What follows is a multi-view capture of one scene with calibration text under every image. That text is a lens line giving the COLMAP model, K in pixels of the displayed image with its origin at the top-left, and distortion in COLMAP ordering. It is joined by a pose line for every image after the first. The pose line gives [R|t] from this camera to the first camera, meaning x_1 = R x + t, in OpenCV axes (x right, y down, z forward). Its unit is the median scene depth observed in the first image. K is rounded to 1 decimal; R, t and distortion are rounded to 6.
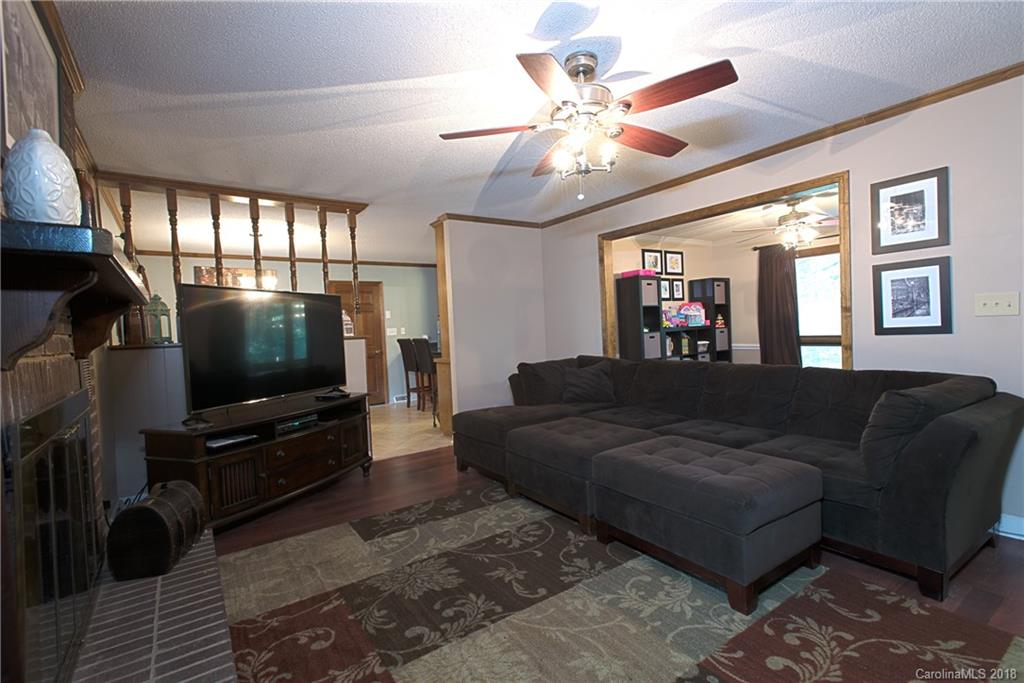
lens RADIAL K [[478.3, 0, 513.8], [0, 478.3, 340.0], [0, 0, 1]] dist [0.011855, -0.001702]
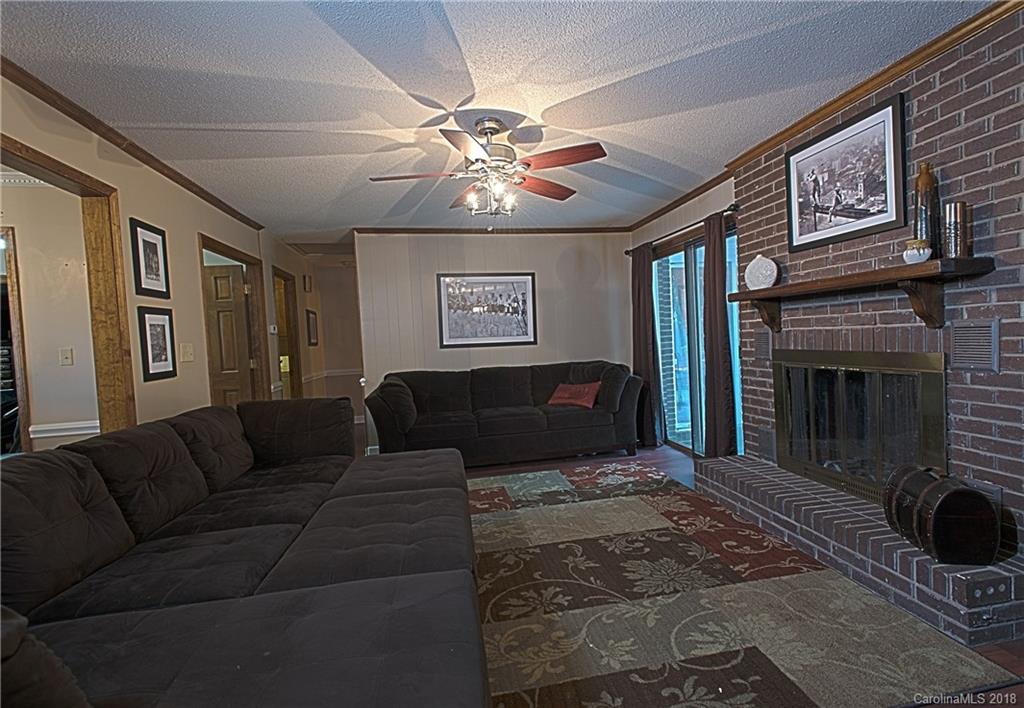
lens RADIAL K [[503.3, 0, 521.3], [0, 503.3, 358.5], [0, 0, 1]] dist [0.015696, 0.000431]
pose [[-0.906114, 0.072148, 0.416835, -0.389055], [0.098943, 0.994163, 0.043008, -0.031539], [-0.411299, 0.080213, -0.907964, 1.988701]]
